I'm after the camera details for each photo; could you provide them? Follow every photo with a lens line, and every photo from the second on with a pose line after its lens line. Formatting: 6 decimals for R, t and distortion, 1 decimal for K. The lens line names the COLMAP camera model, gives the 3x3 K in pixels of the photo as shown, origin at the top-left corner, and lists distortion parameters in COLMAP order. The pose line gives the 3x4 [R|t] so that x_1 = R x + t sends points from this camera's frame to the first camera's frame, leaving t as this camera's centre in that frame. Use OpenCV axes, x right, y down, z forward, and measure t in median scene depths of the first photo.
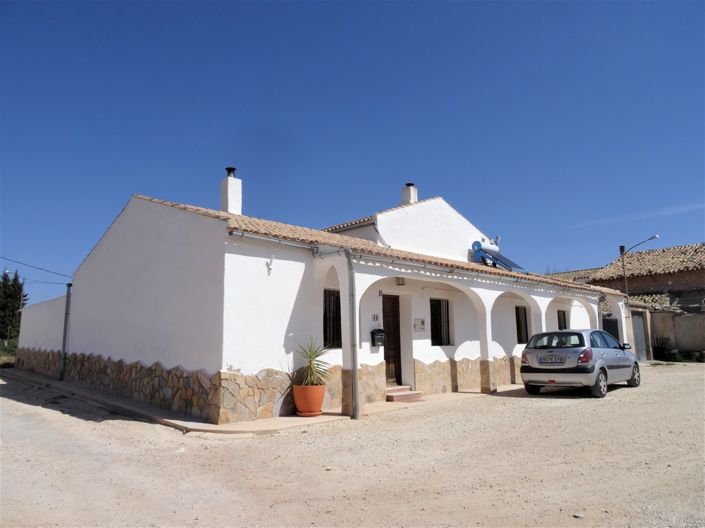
lens RADIAL K [[503.9, 0, 352.5], [0, 503.9, 264.0], [0, 0, 1]] dist [-0.001471, -0.003153]
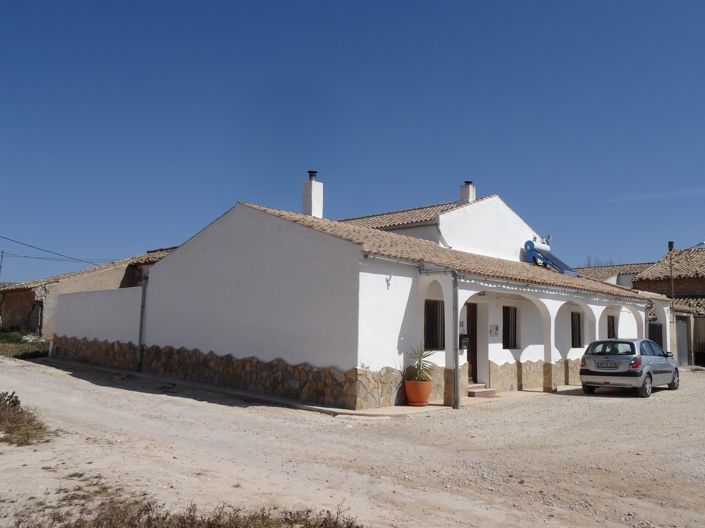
lens RADIAL K [[755.7, 0, 352.9], [0, 755.7, 237.1], [0, 0, 1]] dist [0.008961, -0.006074]
pose [[0.994489, 0.041123, 0.096440, -0.354406], [-0.044914, 0.998288, 0.037478, -0.136997], [-0.094734, -0.041603, 0.994633, -0.643392]]
